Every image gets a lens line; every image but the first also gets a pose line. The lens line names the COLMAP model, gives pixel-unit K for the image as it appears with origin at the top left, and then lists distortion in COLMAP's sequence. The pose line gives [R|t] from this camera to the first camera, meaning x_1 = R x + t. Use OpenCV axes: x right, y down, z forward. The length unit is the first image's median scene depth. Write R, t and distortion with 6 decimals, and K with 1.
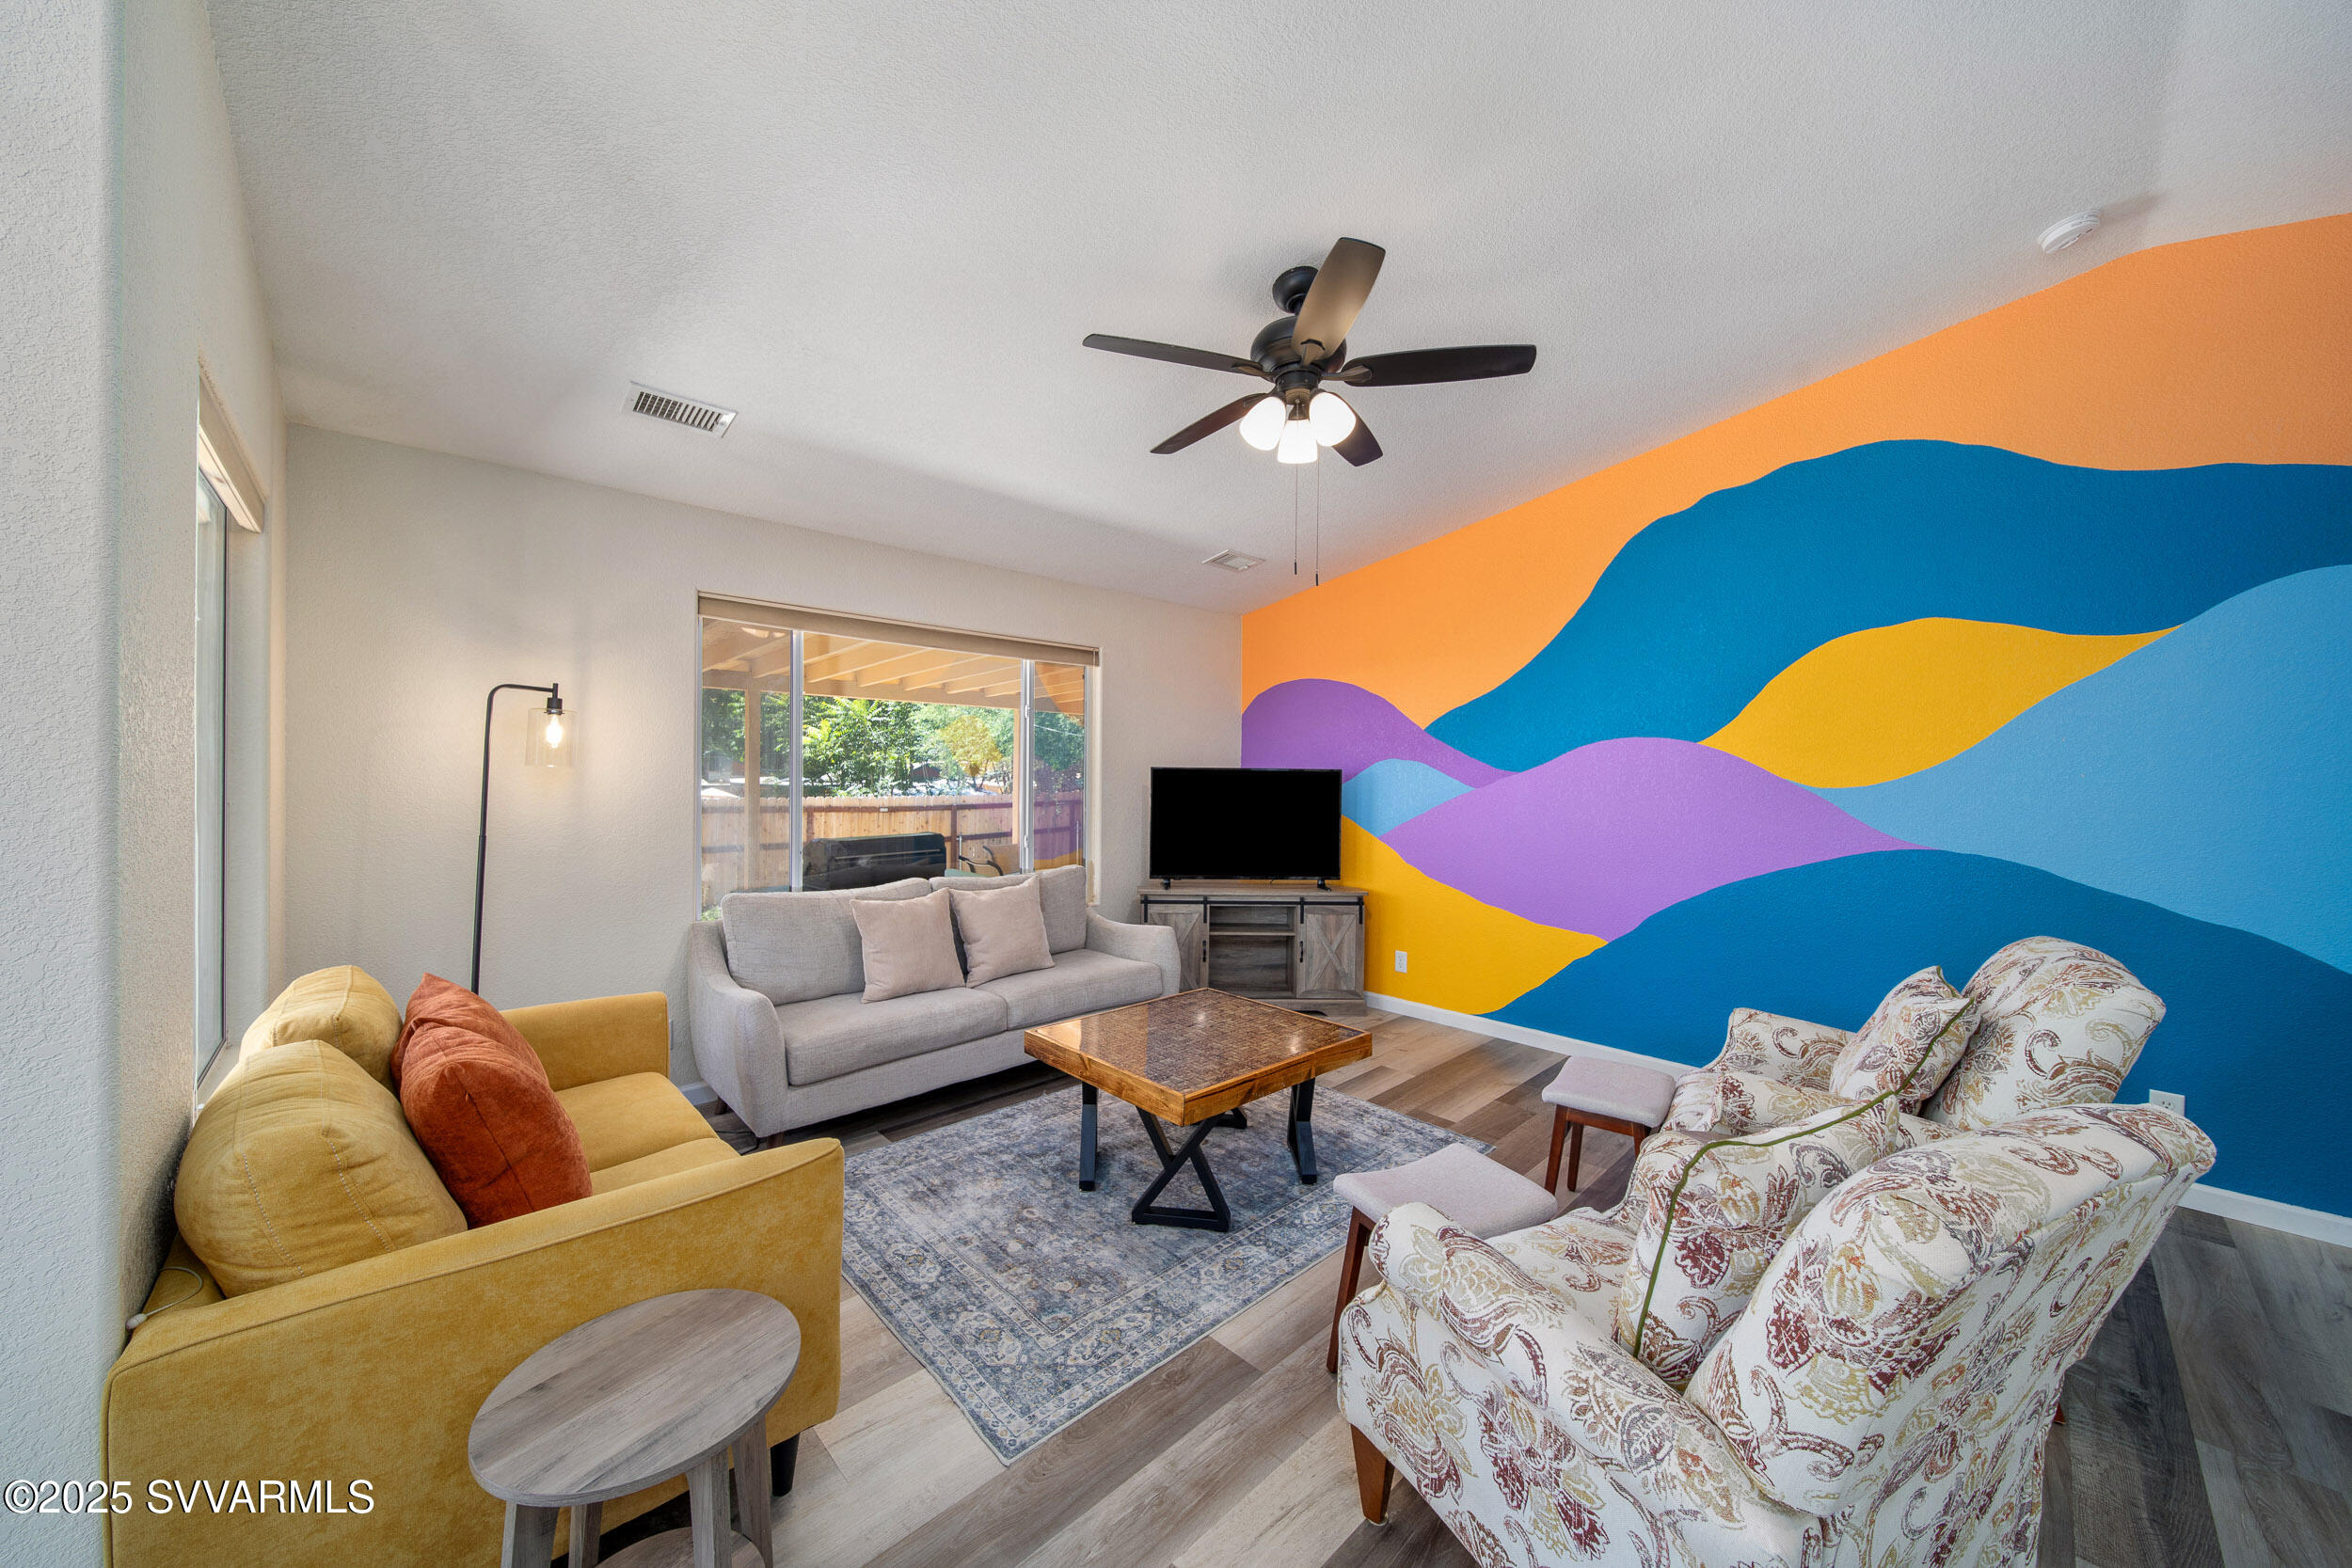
lens RADIAL K [[822.8, 0, 1169.7], [0, 822.8, 774.9], [0, 0, 1]] dist [-0.001384, -0.000157]
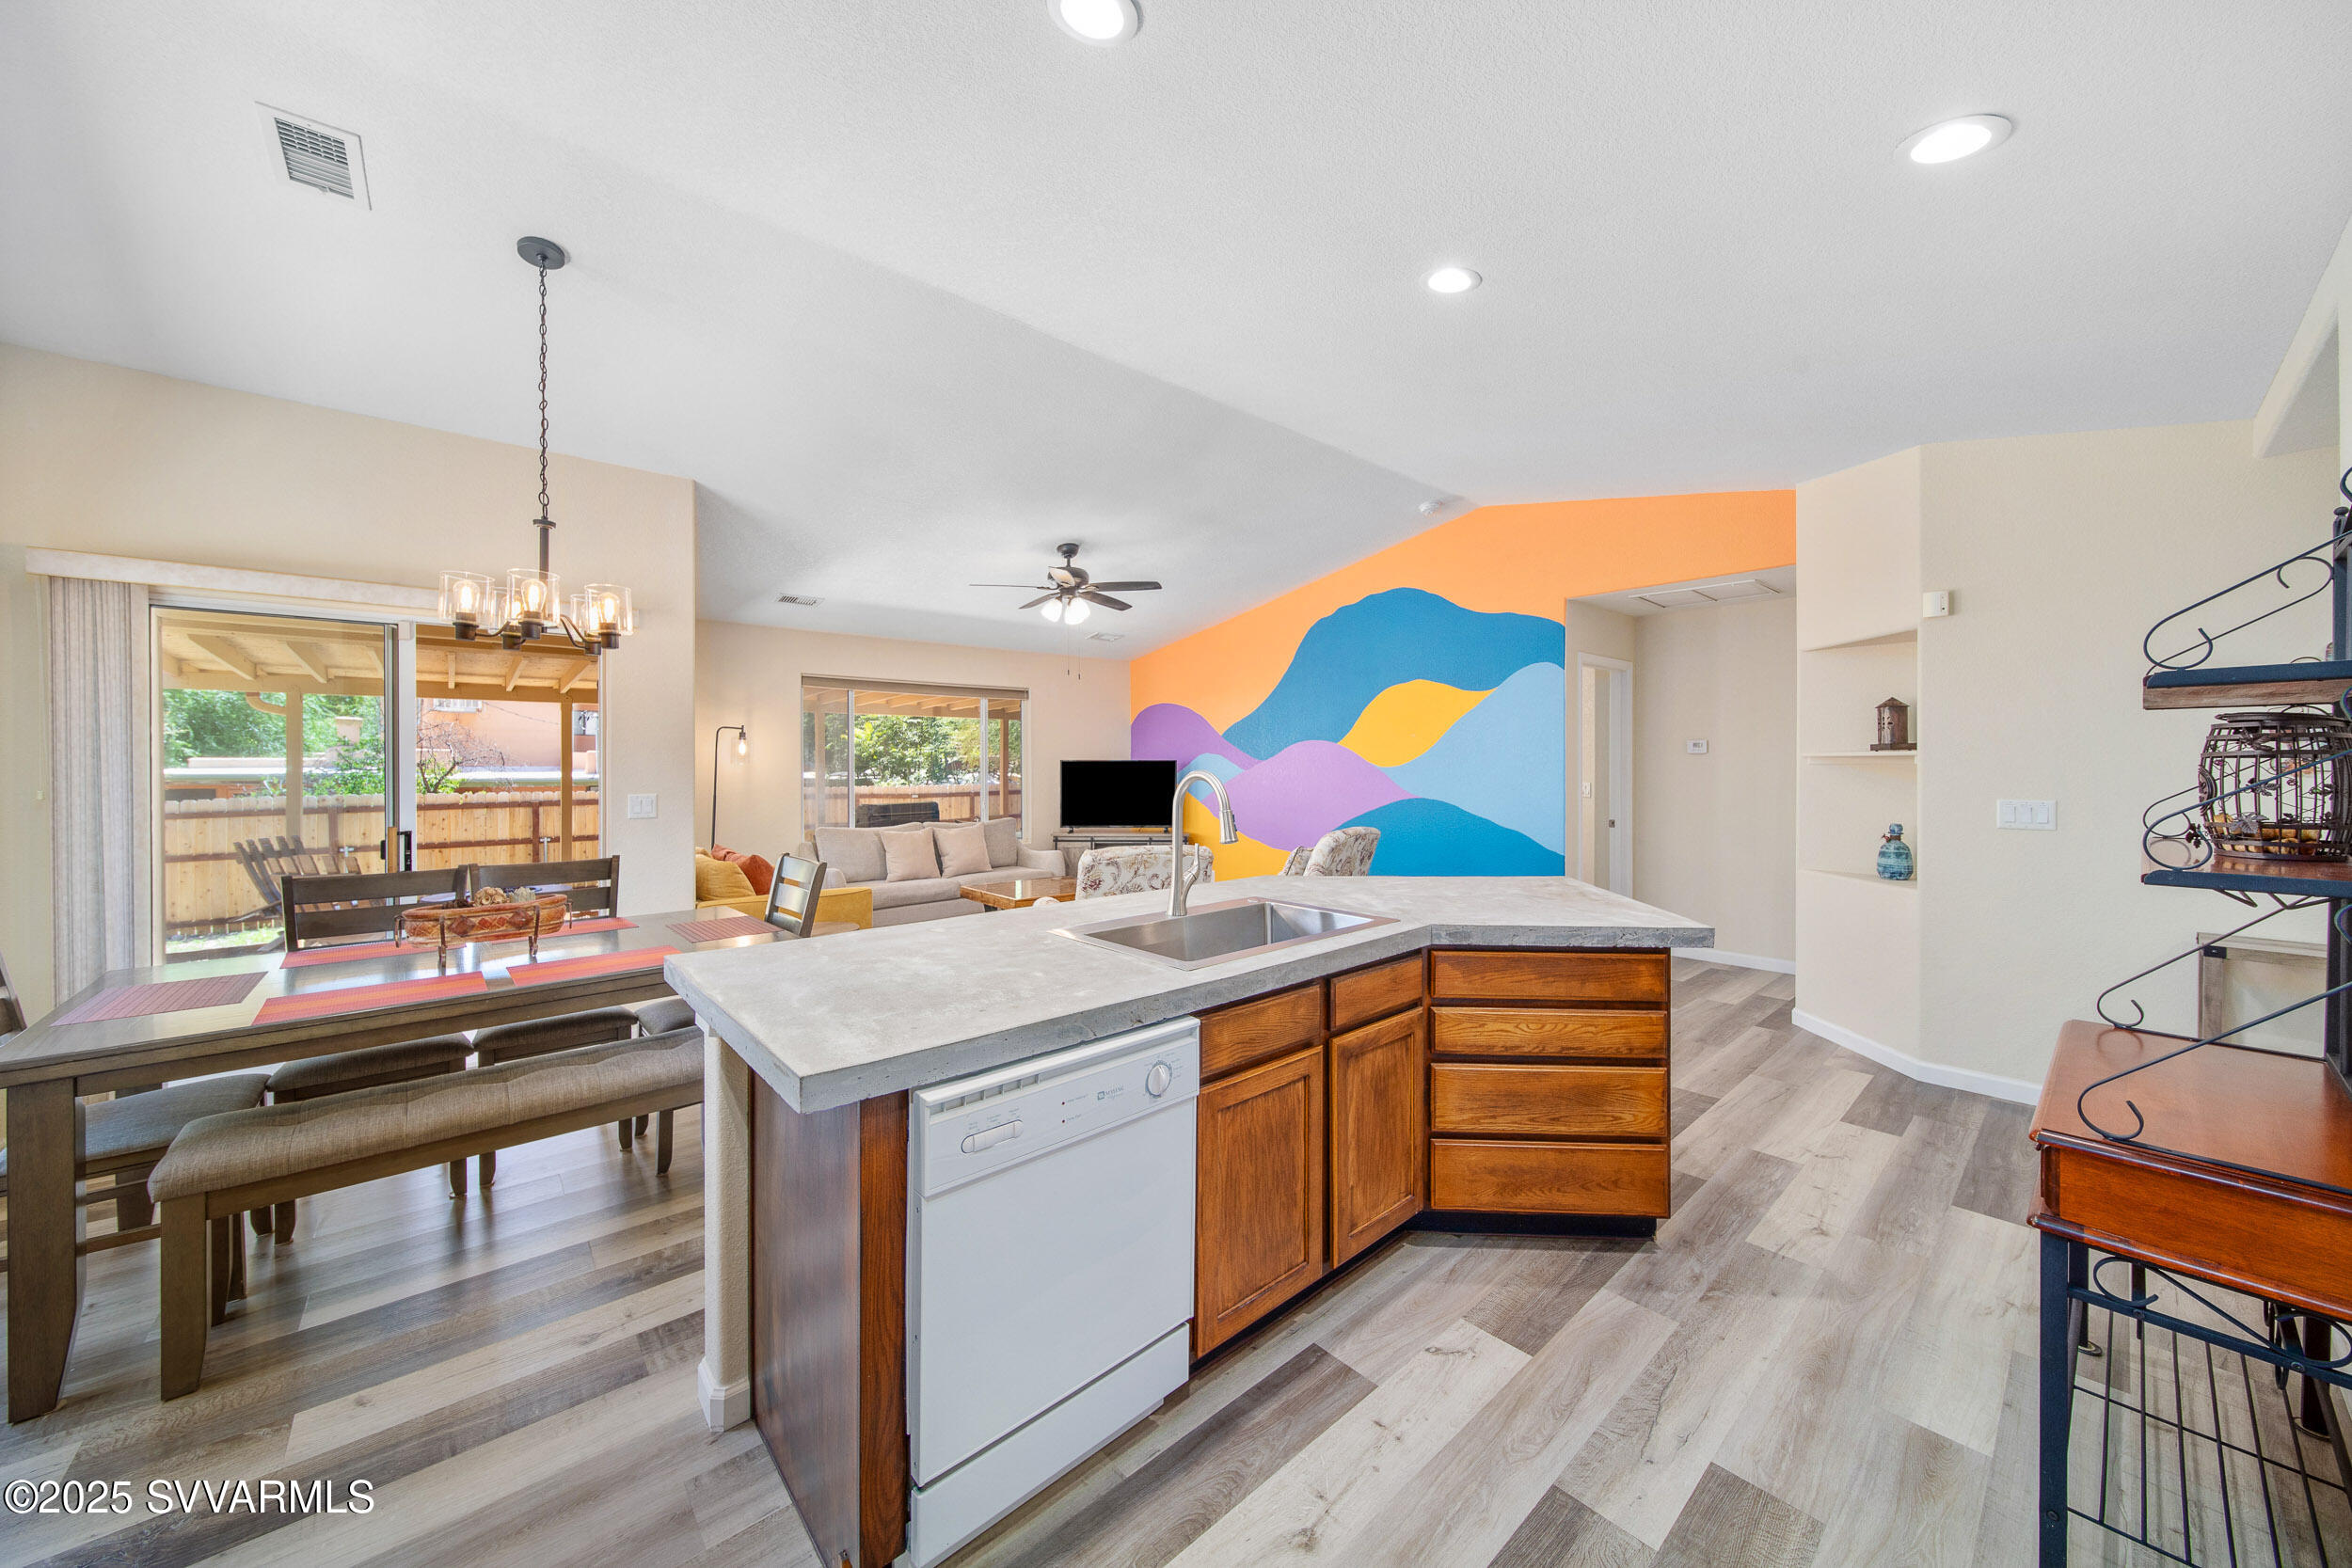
lens RADIAL K [[823.3, 0, 1172.9], [0, 823.3, 766.9], [0, 0, 1]] dist [-0.002485, -0.000229]
pose [[0.998945, -0.011728, -0.044408, 0.308307], [0.011778, 0.999930, 0.000883, 0.006114], [0.044395, -0.001405, 0.999013, -0.718118]]
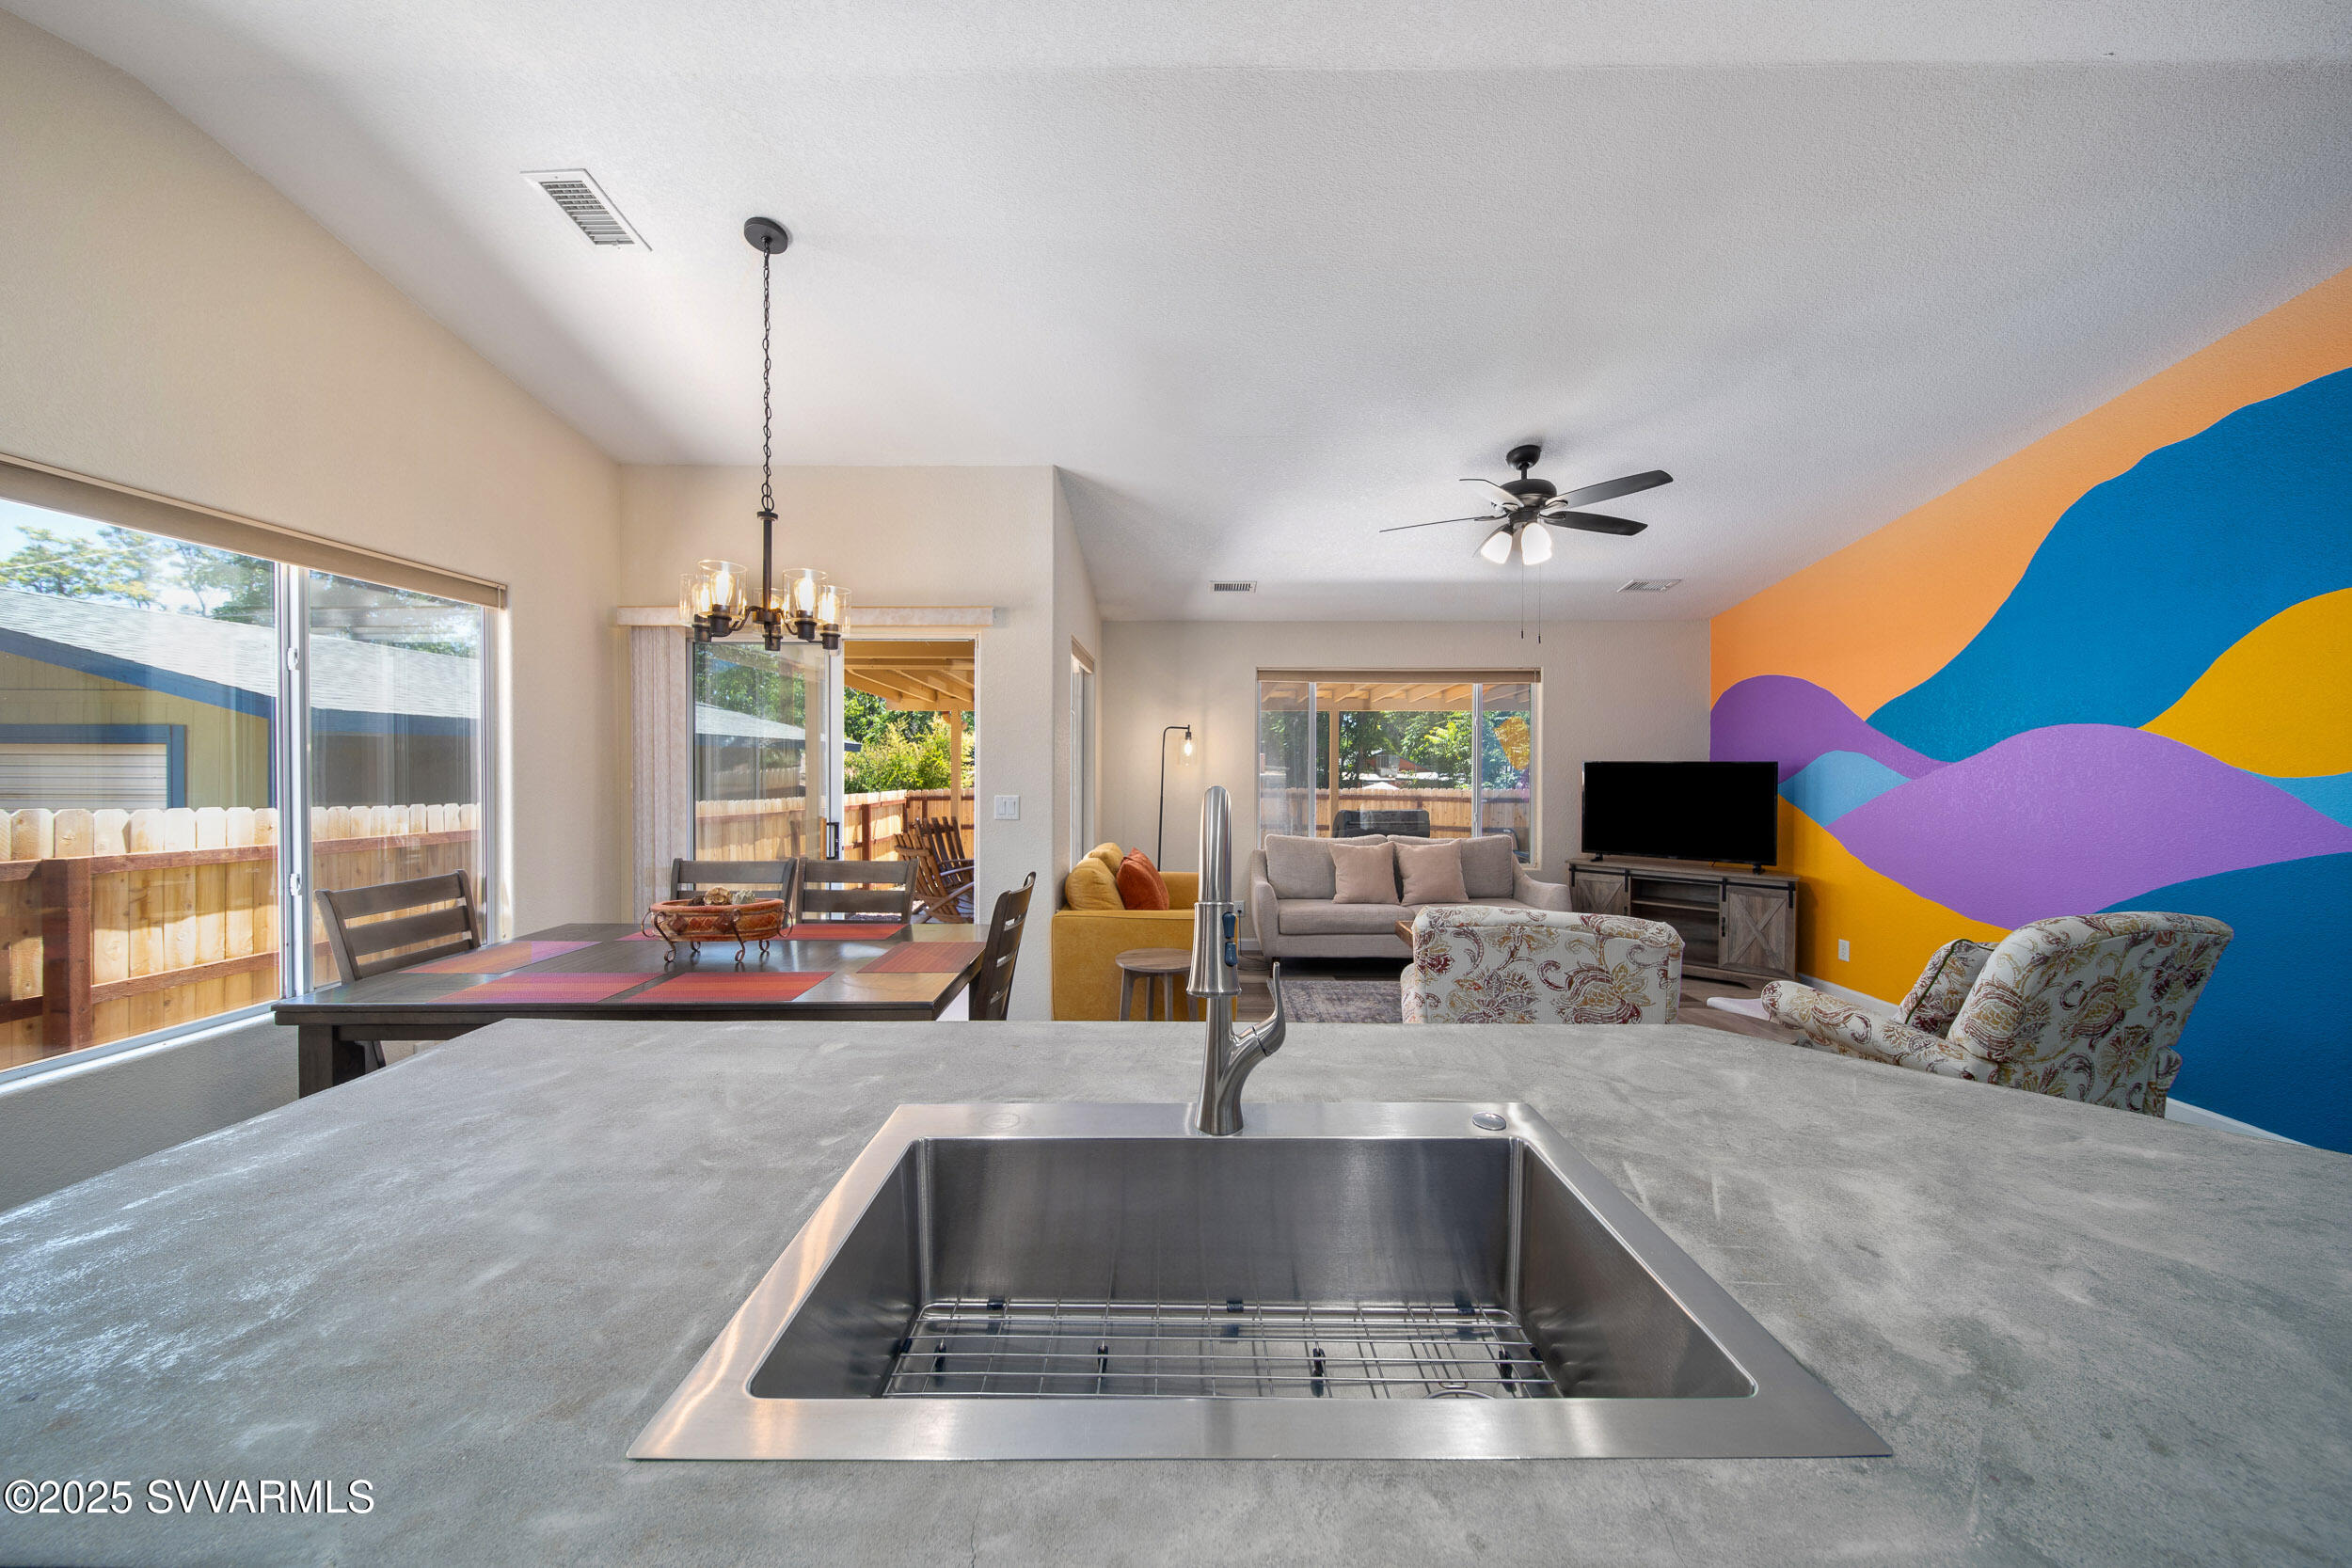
lens RADIAL K [[822.8, 0, 1169.7], [0, 822.8, 774.9], [0, 0, 1]] dist [-0.001384, -0.000157]
pose [[0.712550, 0.001184, -0.701620, 0.442341], [0.002301, 0.999989, 0.004024, 0.004914], [0.701618, -0.004482, 0.712540, -0.337394]]
